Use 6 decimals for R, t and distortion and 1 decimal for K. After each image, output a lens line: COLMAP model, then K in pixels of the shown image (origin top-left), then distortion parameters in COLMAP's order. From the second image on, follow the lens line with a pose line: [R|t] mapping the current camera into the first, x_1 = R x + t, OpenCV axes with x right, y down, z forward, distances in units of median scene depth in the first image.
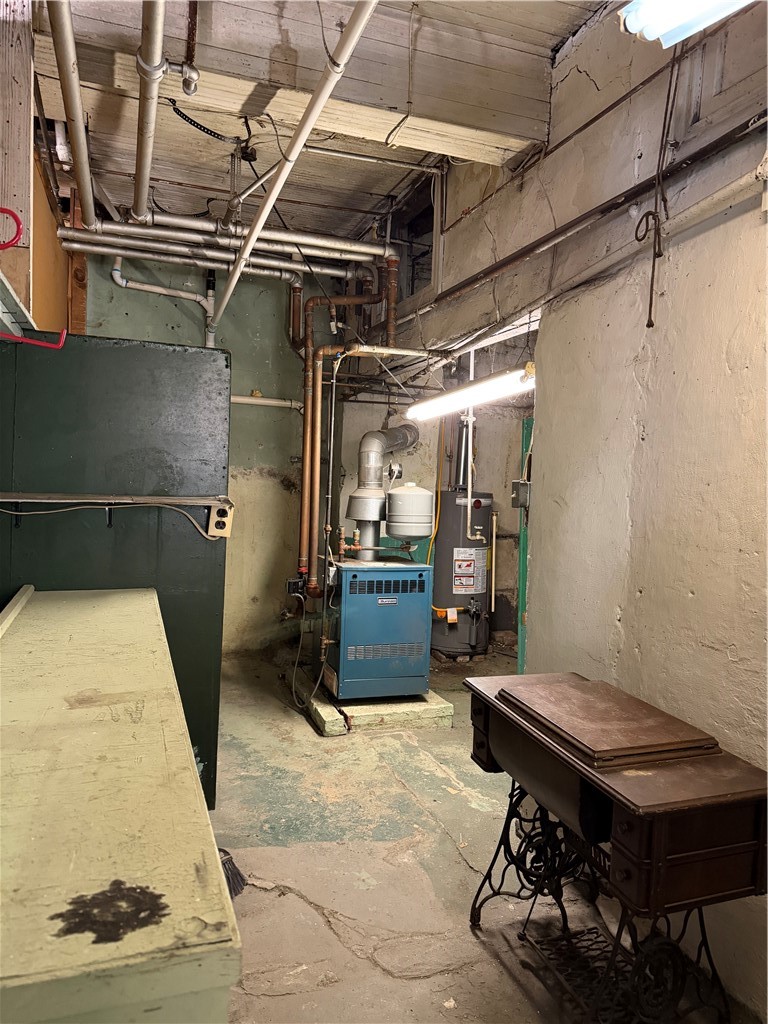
lens RADIAL K [[726.4, 0, 384.1], [0, 726.4, 511.5], [0, 0, 1]] dist [0.042335, -0.044048]
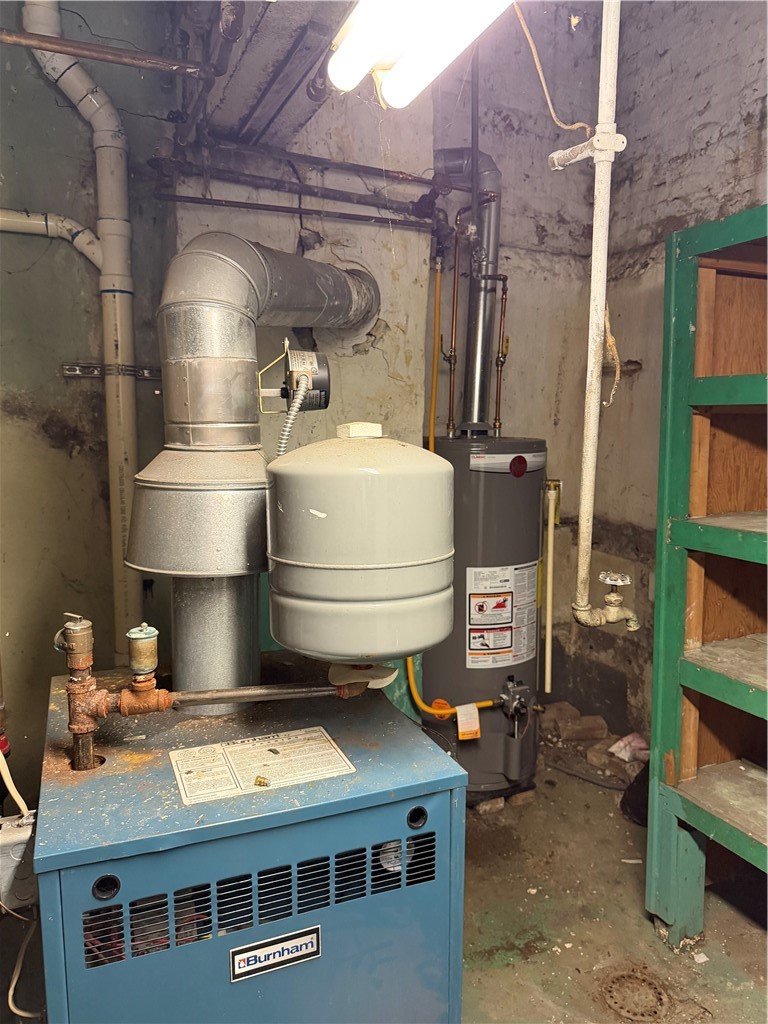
lens RADIAL K [[726.4, 0, 383.5], [0, 726.4, 513.6], [0, 0, 1]] dist [0.042335, -0.044048]
pose [[0.997675, -0.036647, 0.057454, 0.022124], [0.031399, 0.995472, 0.089725, -0.024058], [-0.060482, -0.087712, 0.994308, 0.581563]]
